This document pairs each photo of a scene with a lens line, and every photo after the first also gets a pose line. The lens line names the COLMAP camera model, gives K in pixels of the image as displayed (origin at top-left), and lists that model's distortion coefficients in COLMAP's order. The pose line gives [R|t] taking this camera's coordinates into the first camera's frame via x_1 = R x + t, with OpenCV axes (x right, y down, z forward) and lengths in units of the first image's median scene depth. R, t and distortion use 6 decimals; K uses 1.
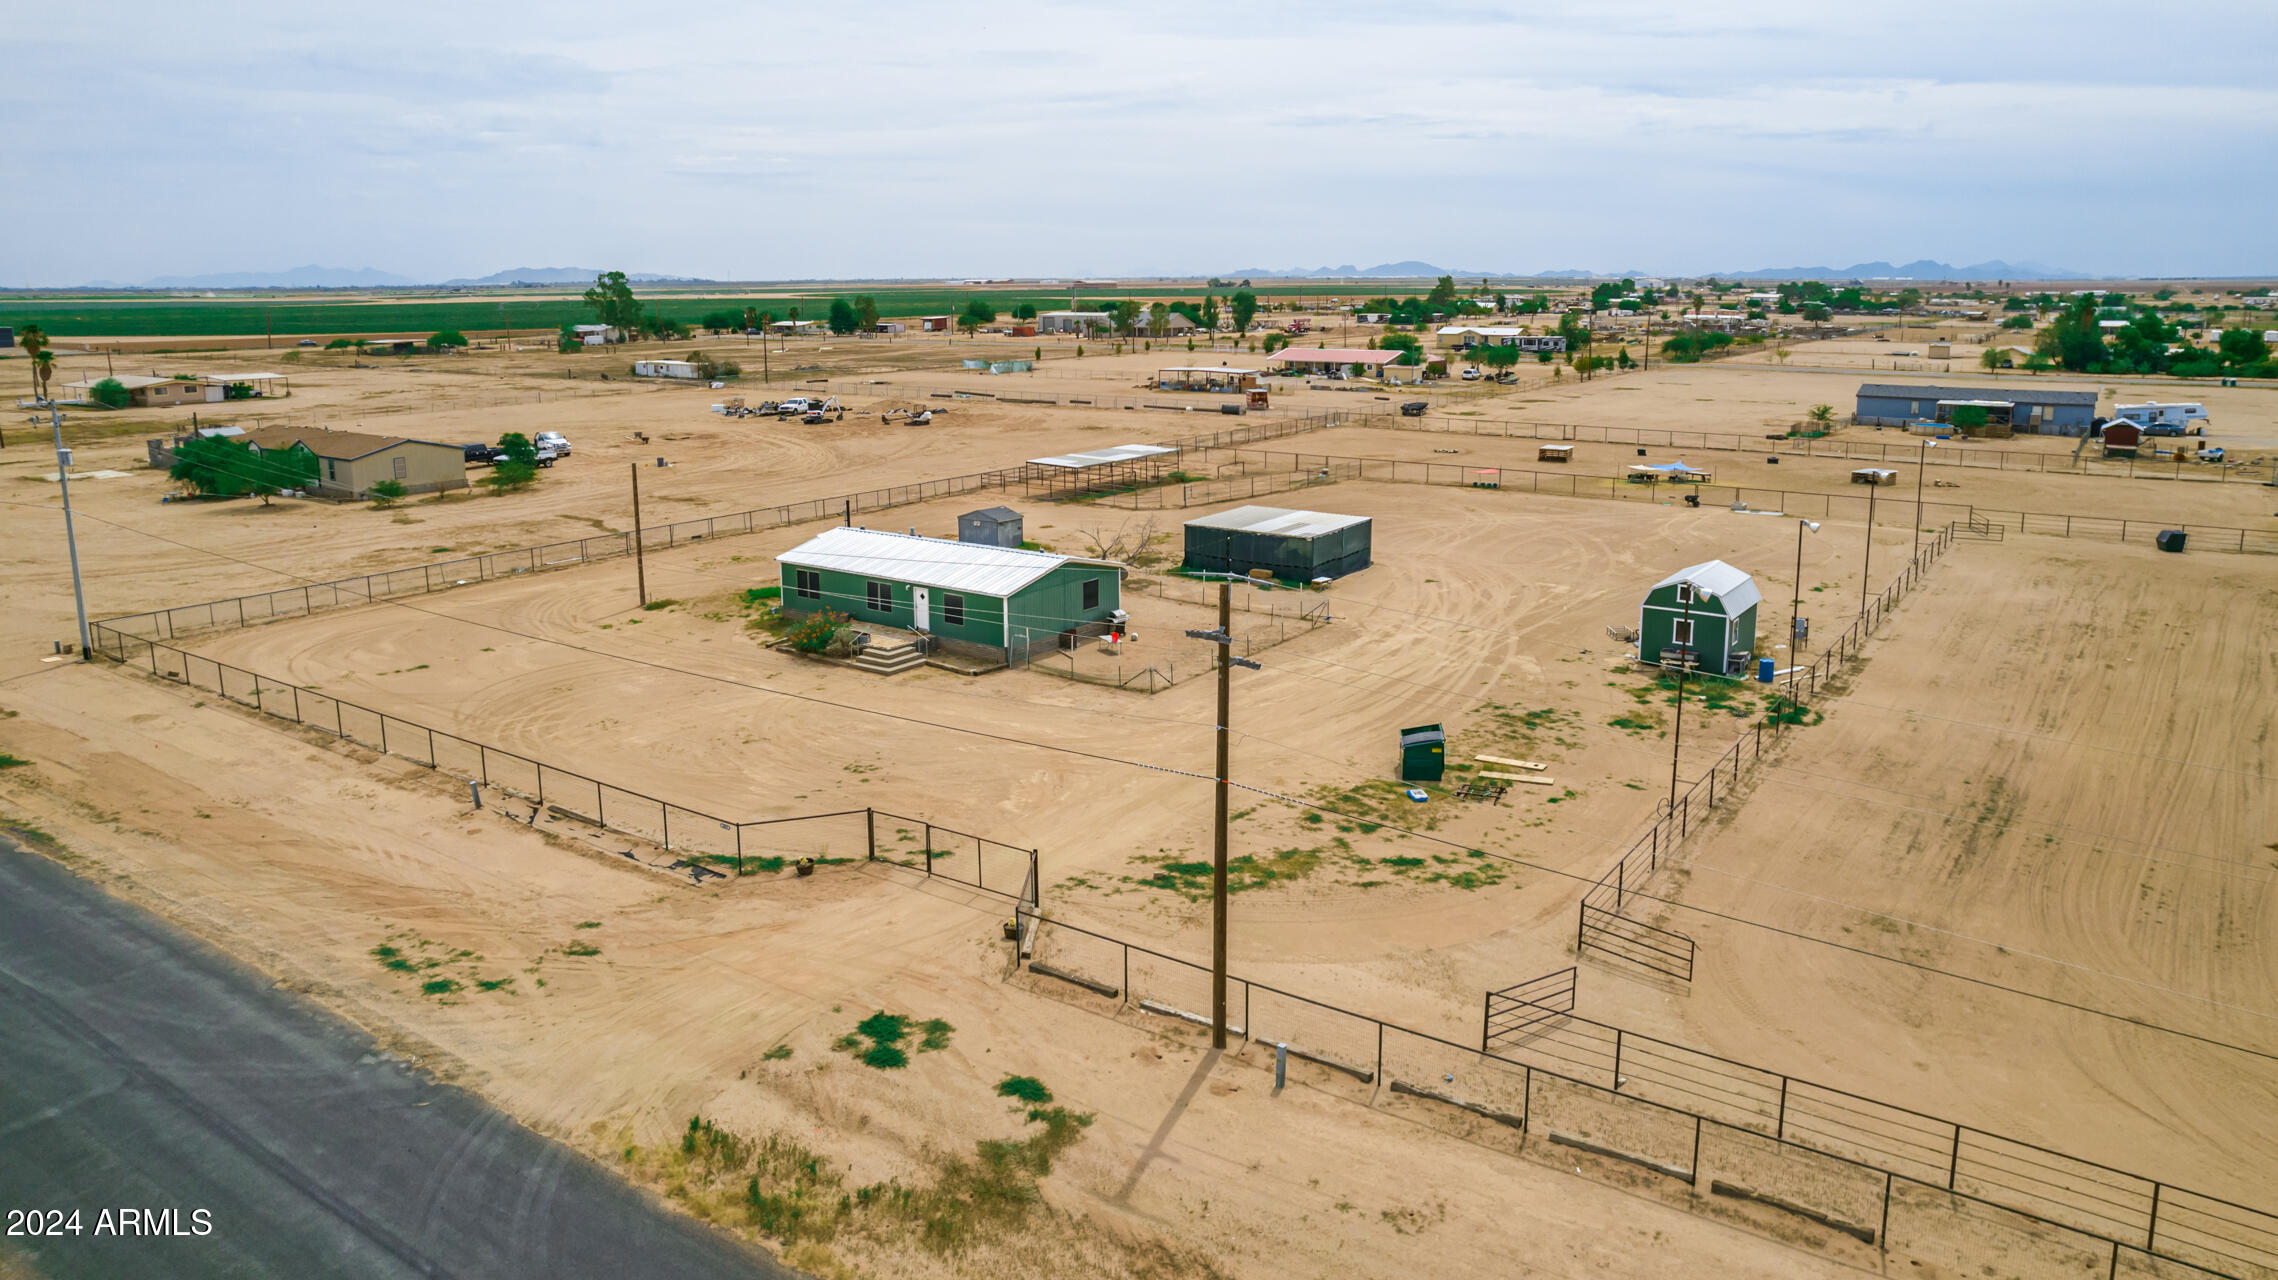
lens RADIAL K [[1488.3, 0, 1159.7], [0, 1488.3, 605.9], [0, 0, 1]] dist [-0.072609, 0.058670]
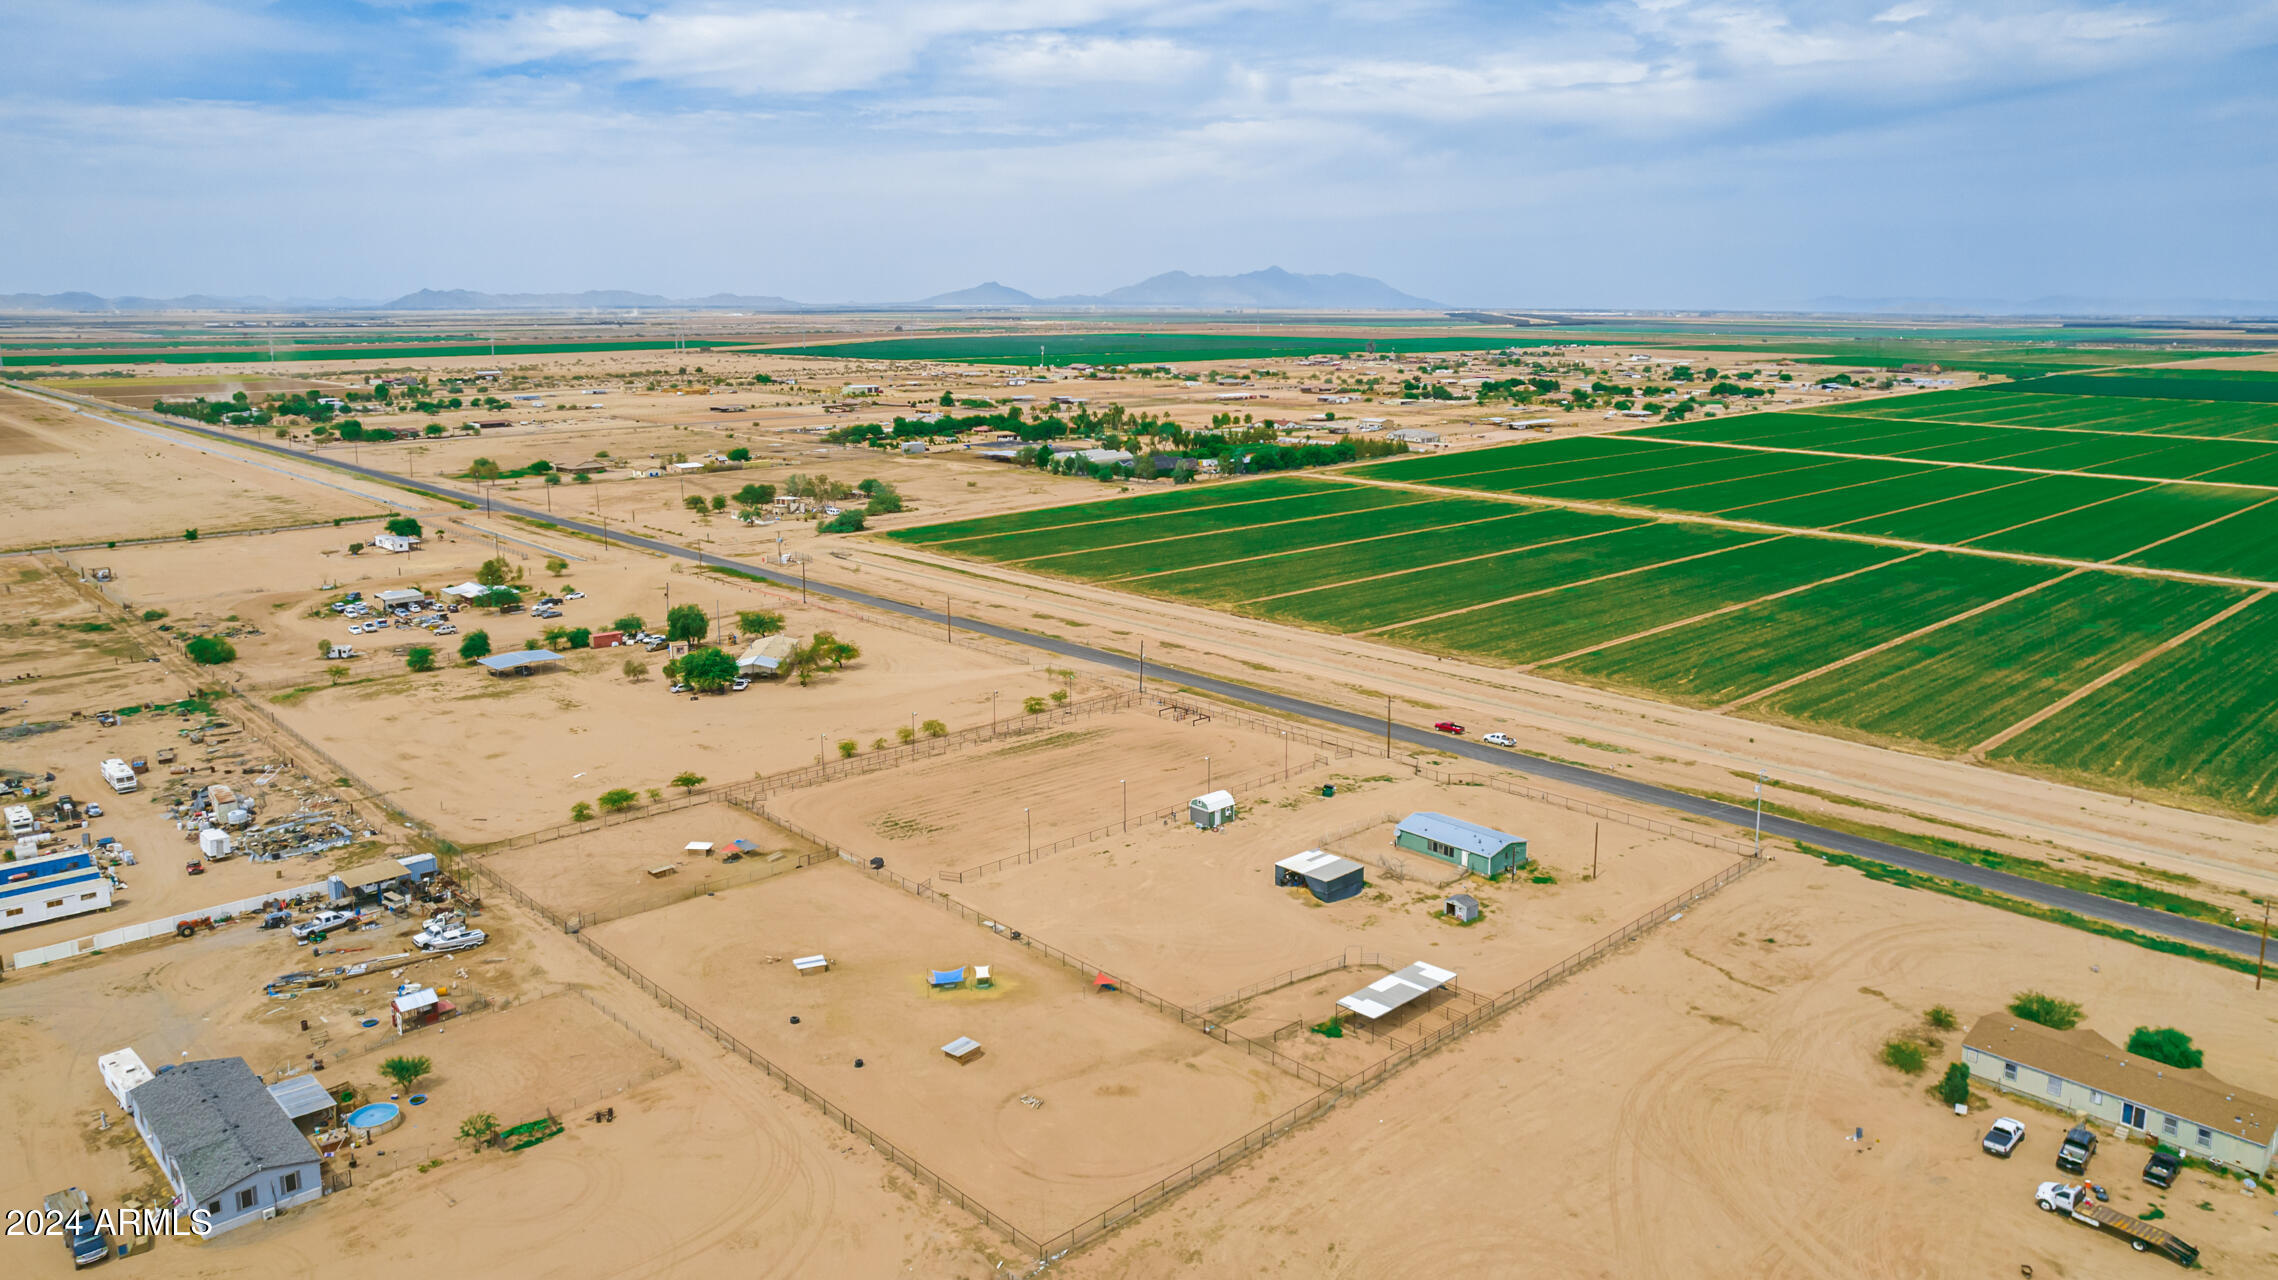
lens RADIAL K [[1519.6, 0, 1165.9], [0, 1519.6, 634.5], [0, 0, 1]] dist [-0.064181, 0.051604]
pose [[-0.981065, -0.038001, 0.189913, -0.215642], [0.045756, 0.907329, 0.417925, -2.642127], [-0.188195, 0.418701, -0.888410, 5.847045]]
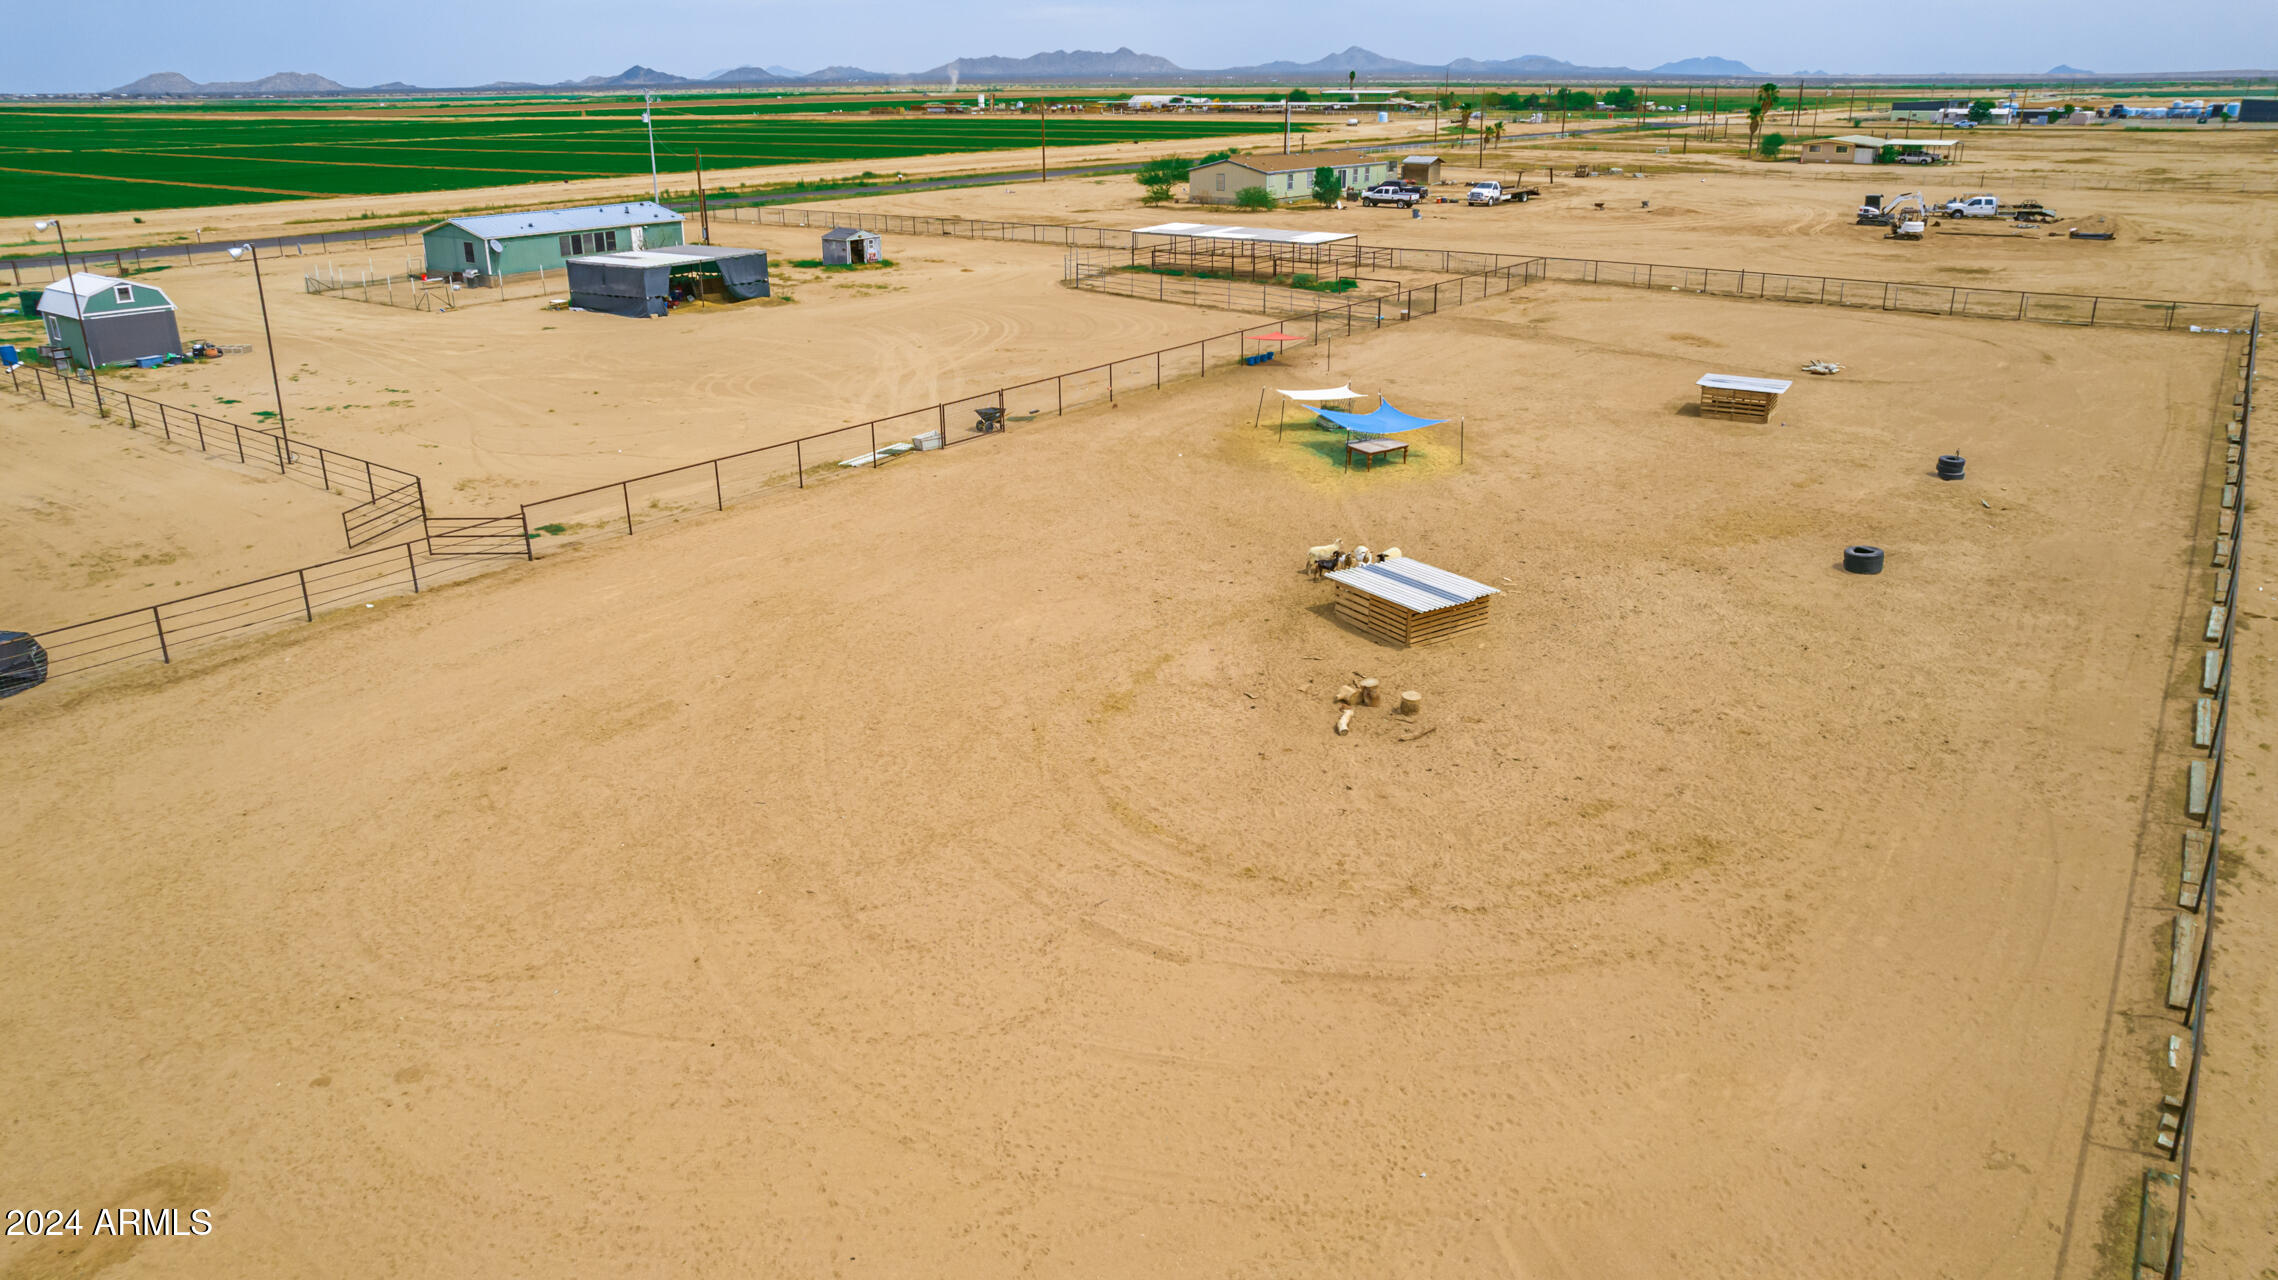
lens RADIAL K [[1480.1, 0, 1152.2], [0, 1480.1, 579.1], [0, 0, 1]] dist [-0.085020, 0.079660]
pose [[-0.032581, 0.326620, -0.944594, 2.177824], [-0.208546, 0.922071, 0.326026, -0.501017], [0.977470, 0.207614, 0.038073, 2.711996]]
